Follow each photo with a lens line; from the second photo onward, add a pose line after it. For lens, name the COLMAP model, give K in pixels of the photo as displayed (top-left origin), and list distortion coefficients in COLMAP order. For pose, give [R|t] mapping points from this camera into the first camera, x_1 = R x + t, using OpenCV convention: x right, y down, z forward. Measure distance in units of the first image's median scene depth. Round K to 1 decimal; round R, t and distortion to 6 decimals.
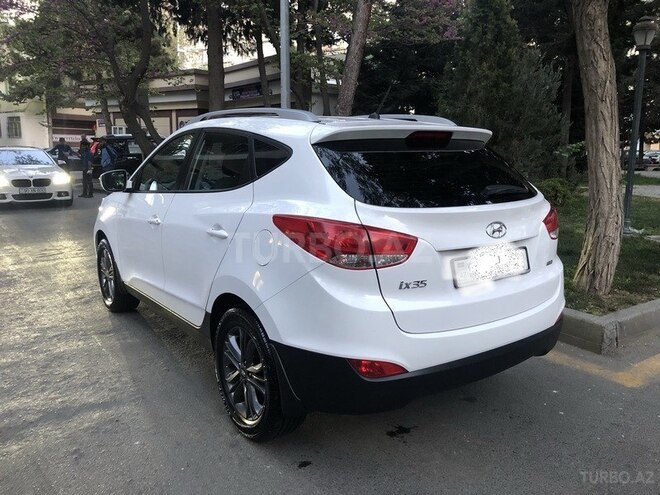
lens RADIAL K [[568.8, 0, 330.0], [0, 568.8, 247.5], [0, 0, 1]] dist [0.002555, 0.003396]
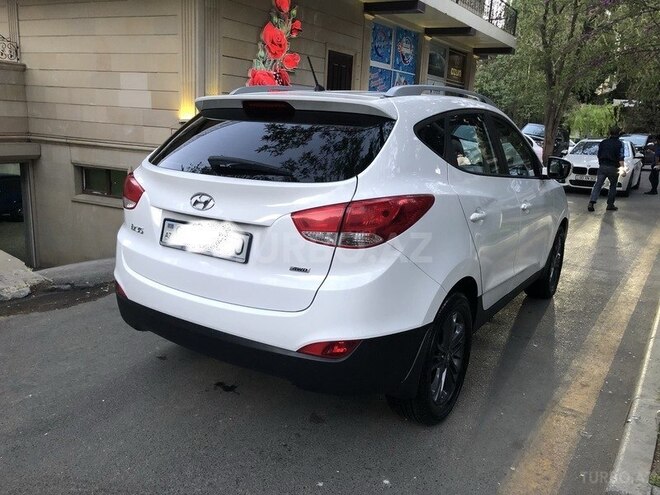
lens RADIAL K [[568.8, 0, 330.0], [0, 568.8, 247.5], [0, 0, 1]] dist [0.002555, 0.003396]
pose [[0.297015, 0.197991, -0.934121, 1.131317], [-0.194765, 0.970263, 0.143724, -0.120523], [0.934799, 0.139246, 0.326744, 0.807694]]
